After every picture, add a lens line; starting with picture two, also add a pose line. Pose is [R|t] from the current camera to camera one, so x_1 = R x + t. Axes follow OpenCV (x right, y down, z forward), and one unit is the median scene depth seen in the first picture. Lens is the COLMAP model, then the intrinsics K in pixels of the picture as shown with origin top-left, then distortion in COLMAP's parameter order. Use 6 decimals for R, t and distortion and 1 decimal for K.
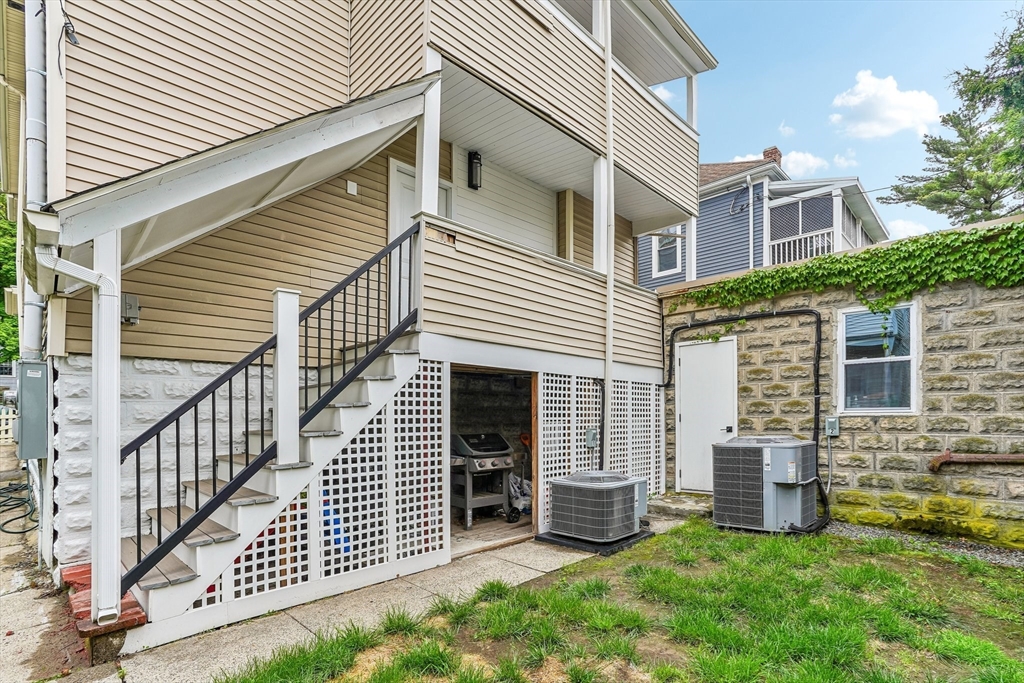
lens RADIAL K [[500.2, 0, 502.0], [0, 500.2, 416.7], [0, 0, 1]] dist [0.000709, 0.000637]
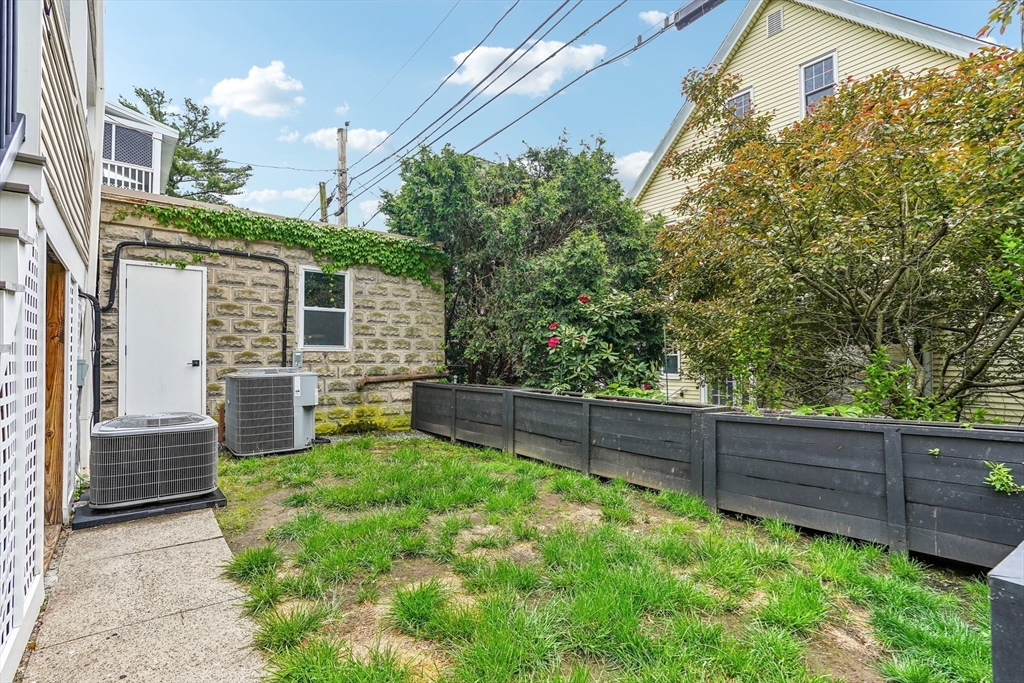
lens RADIAL K [[494.7, 0, 510.1], [0, 494.7, 346.8], [0, 0, 1]] dist [-0.004290, -0.000071]
pose [[0.126975, 0.033439, 0.991342, -0.492074], [-0.001547, 0.999437, -0.033514, 0.029692], [-0.991905, 0.002721, 0.126955, 0.351442]]
